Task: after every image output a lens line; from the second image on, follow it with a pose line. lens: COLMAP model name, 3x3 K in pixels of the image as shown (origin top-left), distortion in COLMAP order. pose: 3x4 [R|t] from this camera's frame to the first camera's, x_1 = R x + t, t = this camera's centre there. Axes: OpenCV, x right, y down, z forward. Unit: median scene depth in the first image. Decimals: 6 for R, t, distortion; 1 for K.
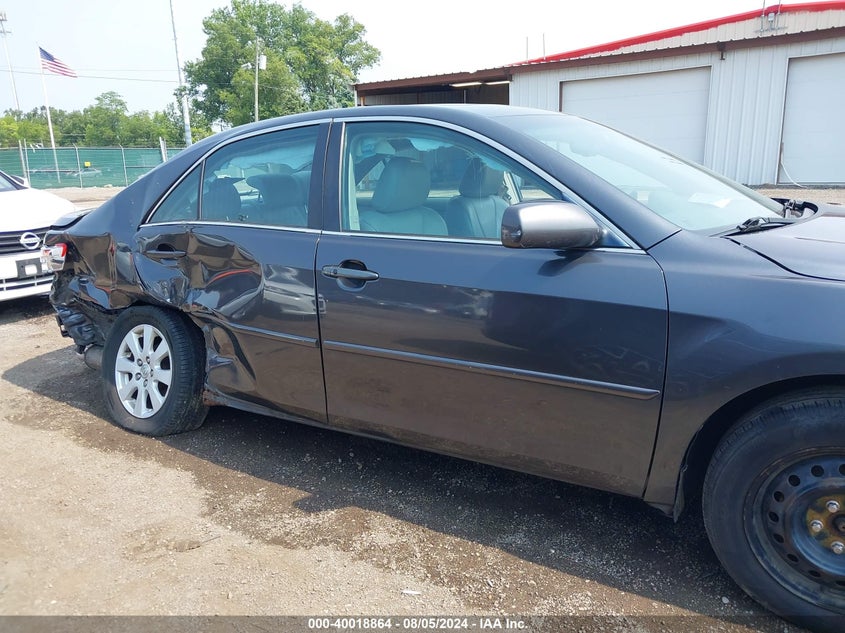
lens RADIAL K [[644.8, 0, 422.5], [0, 644.8, 316.5], [0, 0, 1]] dist [0.032251, 0.001509]
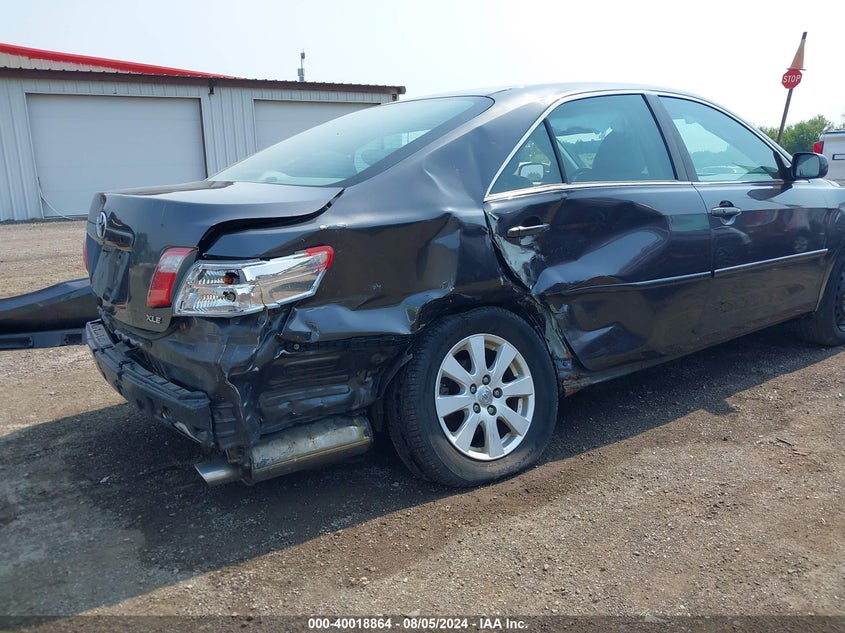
lens RADIAL K [[644.8, 0, 422.5], [0, 644.8, 316.5], [0, 0, 1]] dist [0.032251, 0.001509]
pose [[0.380905, -0.176835, 0.907546, -1.208244], [0.235698, 0.967684, 0.089629, -0.094248], [-0.894068, 0.179767, 0.410276, 0.816463]]
